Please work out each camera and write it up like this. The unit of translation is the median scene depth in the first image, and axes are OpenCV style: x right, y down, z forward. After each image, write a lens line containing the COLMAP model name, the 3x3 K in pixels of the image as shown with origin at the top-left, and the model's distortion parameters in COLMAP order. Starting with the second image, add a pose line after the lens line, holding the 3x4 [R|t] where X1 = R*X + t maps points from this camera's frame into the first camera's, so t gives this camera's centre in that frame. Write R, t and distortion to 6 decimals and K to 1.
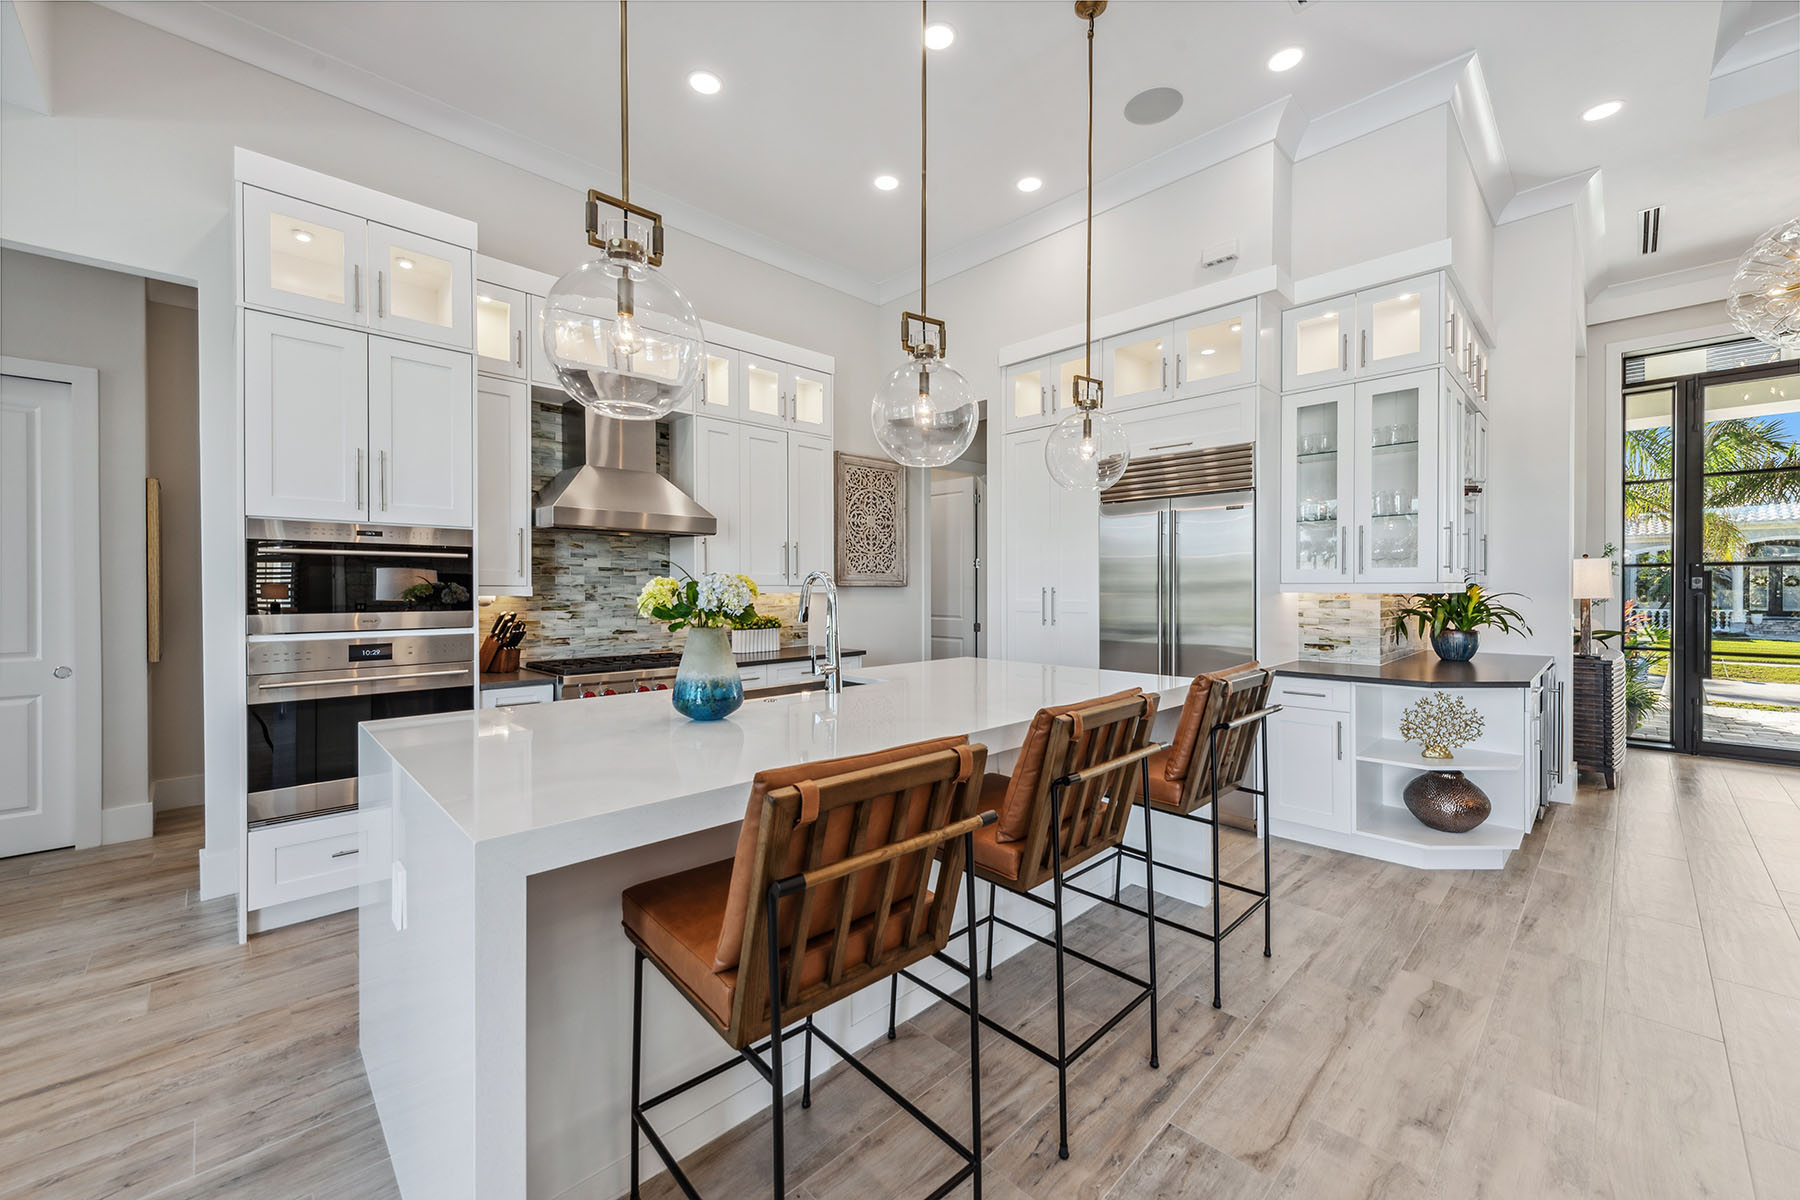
lens RADIAL K [[708.4, 0, 904.1], [0, 708.4, 588.1], [0, 0, 1]] dist [0.018344, -0.006314]
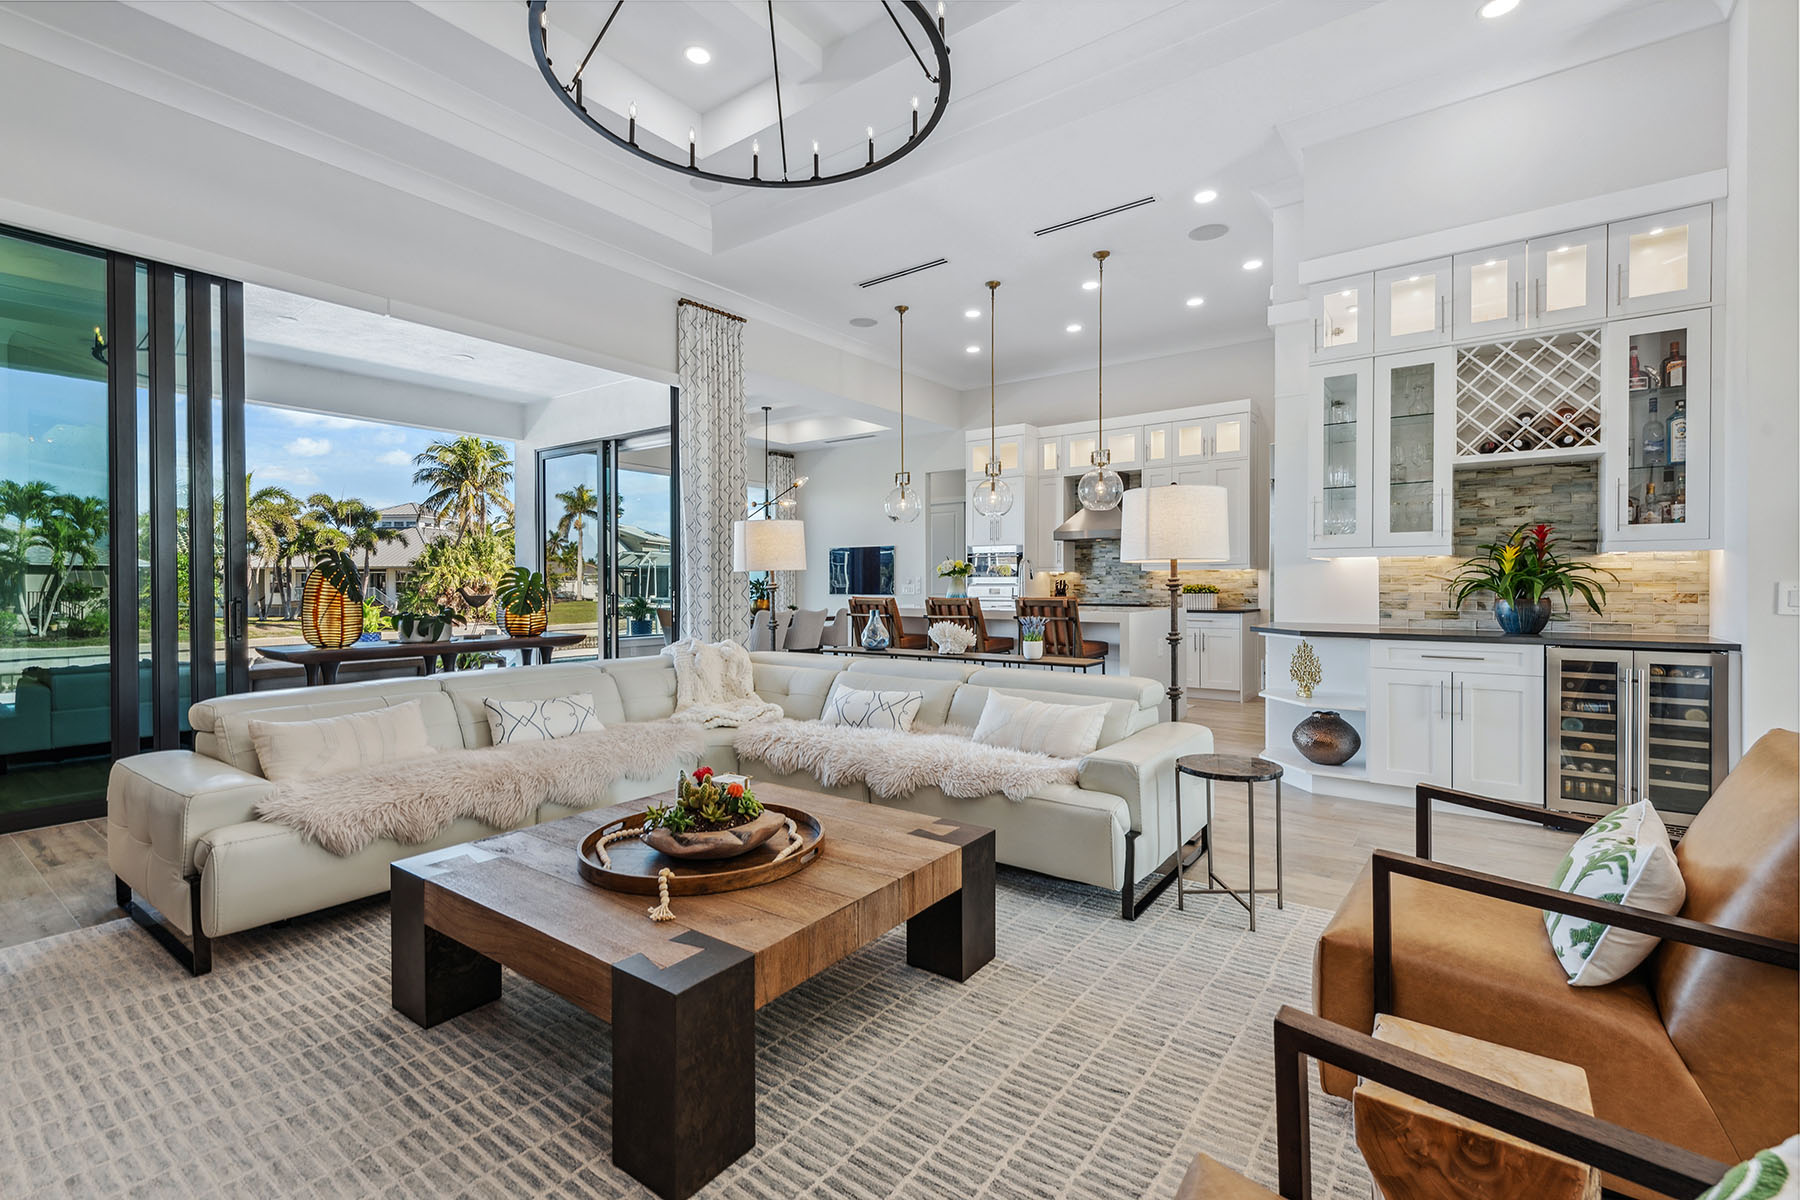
lens RADIAL K [[794.2, 0, 905.6], [0, 794.2, 588.6], [0, 0, 1]] dist [0.005989, -0.000143]
pose [[0.162211, 0.007682, -0.986726, 1.655275], [0.002129, 0.999965, 0.008135, 0.037637], [0.986754, -0.003421, 0.162189, 0.108268]]
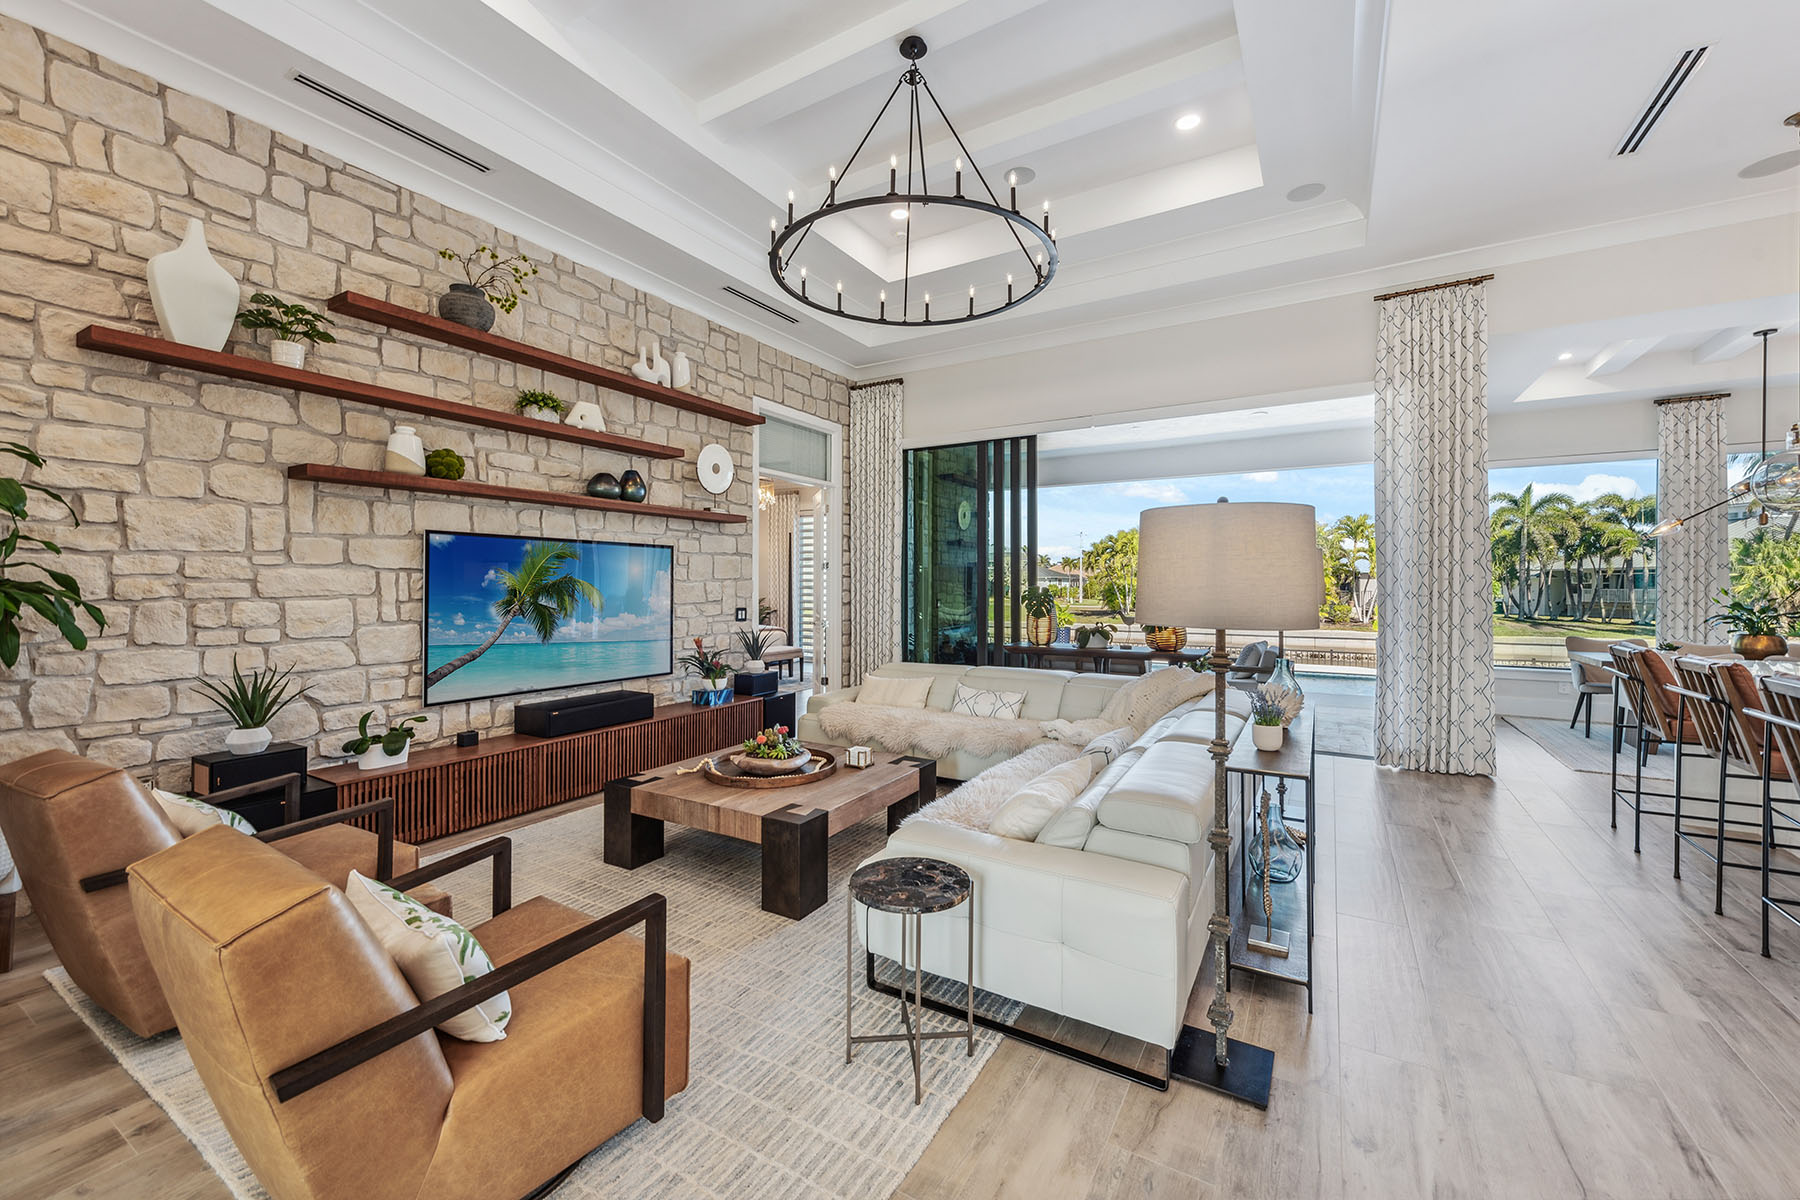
lens RADIAL K [[708.4, 0, 904.1], [0, 708.4, 588.1], [0, 0, 1]] dist [0.018344, -0.006314]
pose [[-0.966435, 0.004781, -0.256867, 1.157864], [0.003617, 0.999981, 0.005002, -0.014068], [0.256886, 0.003905, -0.966434, 0.978240]]
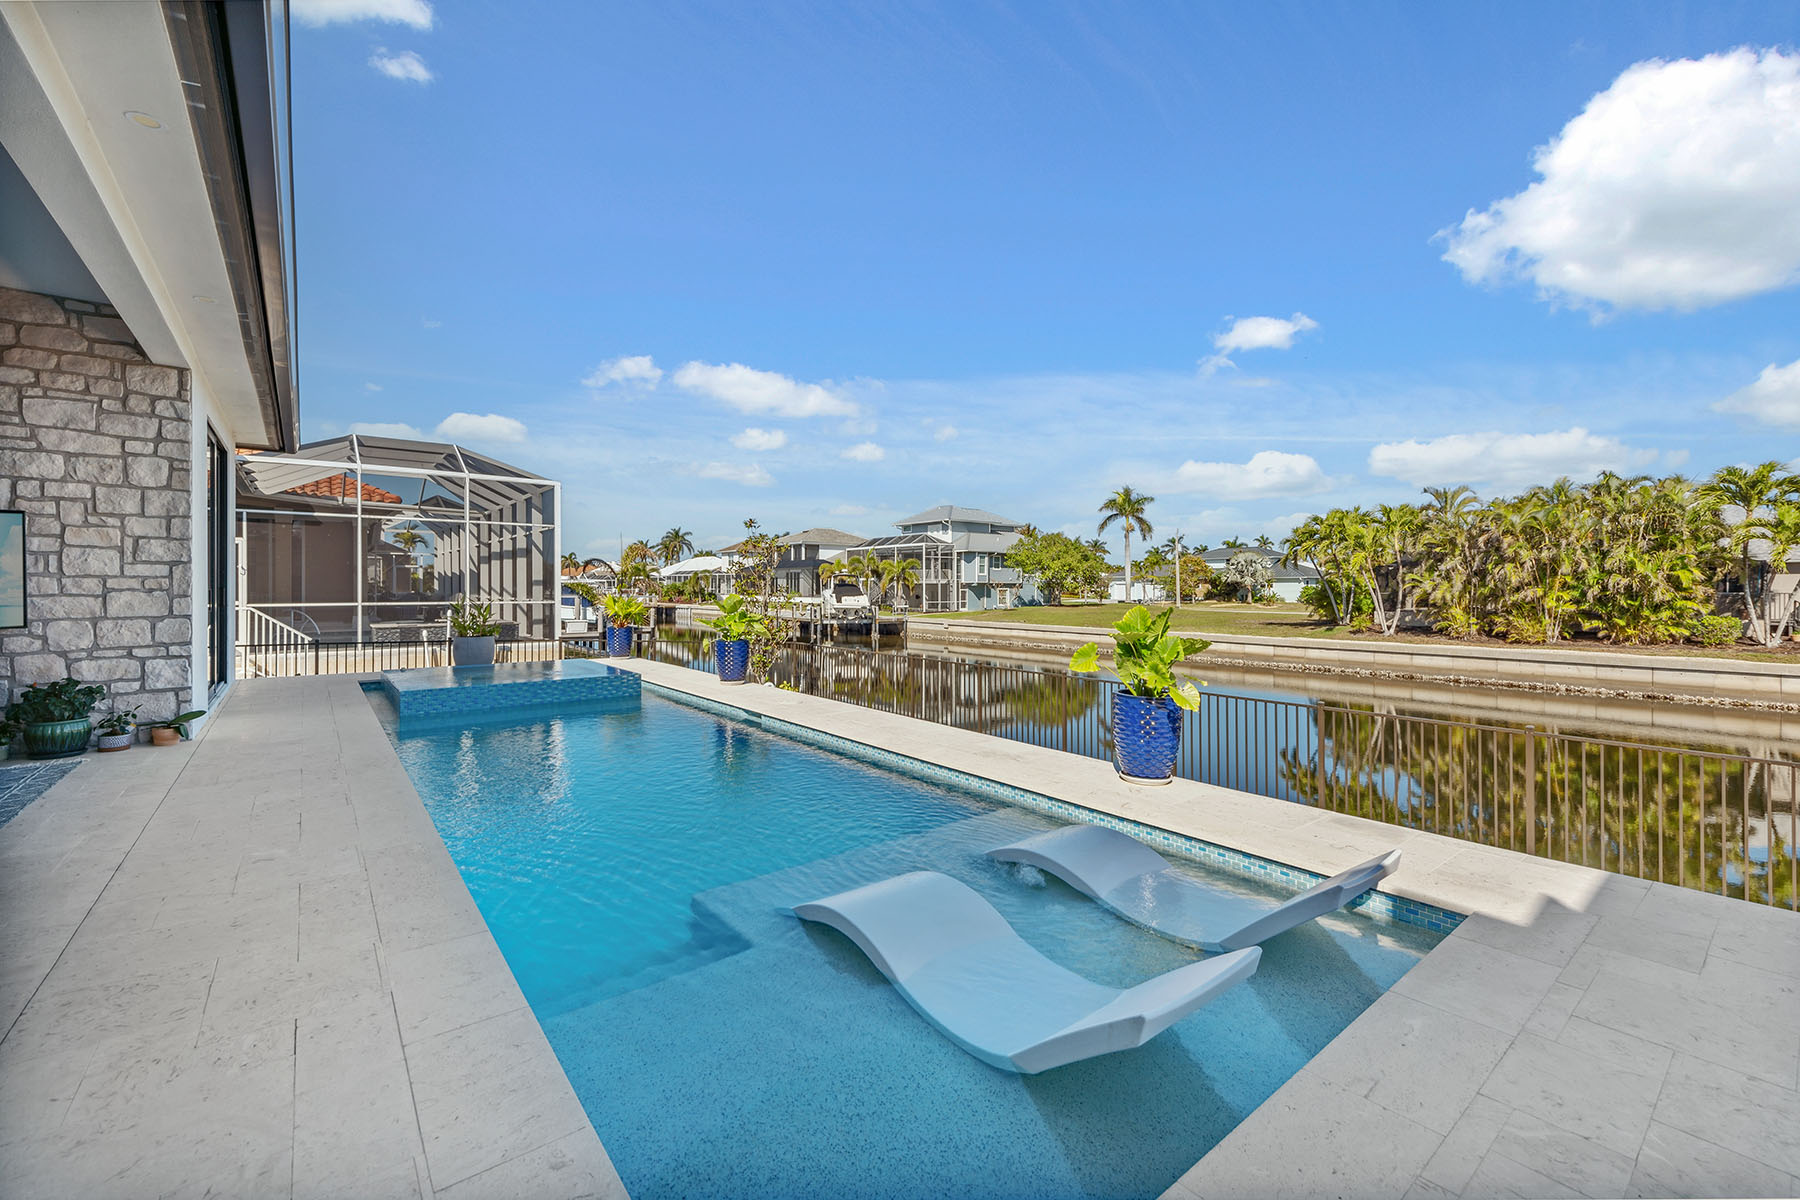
lens RADIAL K [[743.0, 0, 904.2], [0, 743.0, 588.5], [0, 0, 1]] dist [0.019650, -0.006266]
pose [[-0.995510, 0.001844, 0.094638, -1.338322], [0.001792, 0.999998, -0.000632, 0.062548], [-0.094639, -0.000460, -0.995512, -0.237877]]
